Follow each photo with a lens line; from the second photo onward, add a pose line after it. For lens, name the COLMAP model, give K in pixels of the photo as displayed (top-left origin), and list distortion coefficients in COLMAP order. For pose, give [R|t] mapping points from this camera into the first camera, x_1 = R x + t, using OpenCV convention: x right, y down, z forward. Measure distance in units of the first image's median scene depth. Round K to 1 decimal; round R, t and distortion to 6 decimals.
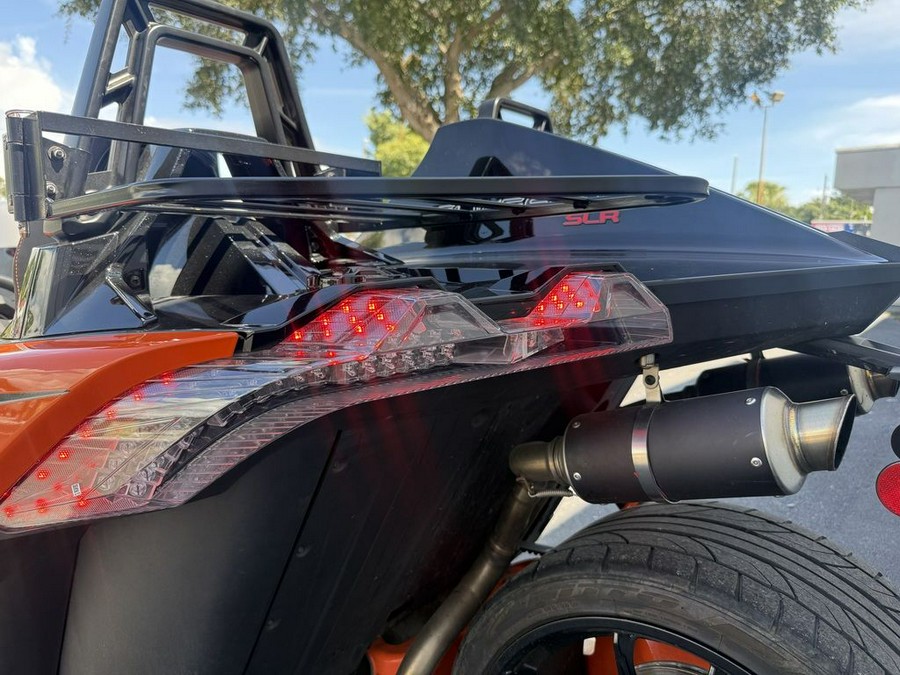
lens RADIAL K [[630.0, 0, 454.7], [0, 630.0, 320.0], [0, 0, 1]] dist [0.046781, -0.078631]
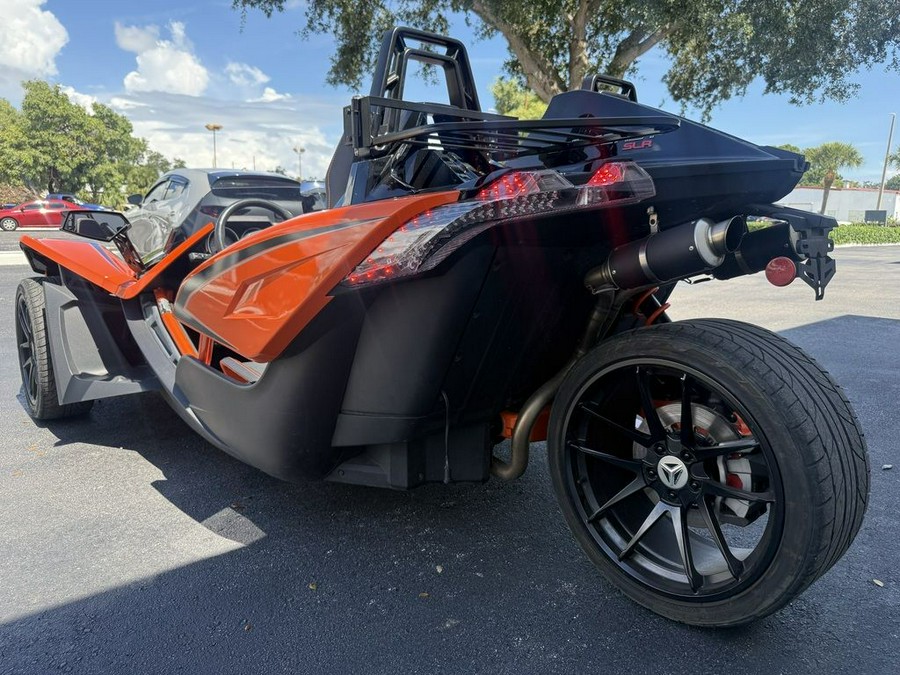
lens RADIAL K [[633.1, 0, 450.9], [0, 633.1, 332.3], [0, 0, 1]] dist [-0.006242, -0.009356]
pose [[0.981104, 0.035932, -0.190113, 0.007338], [-0.023926, 0.997594, 0.065072, 0.032362], [0.191994, -0.059294, 0.979603, -0.109152]]
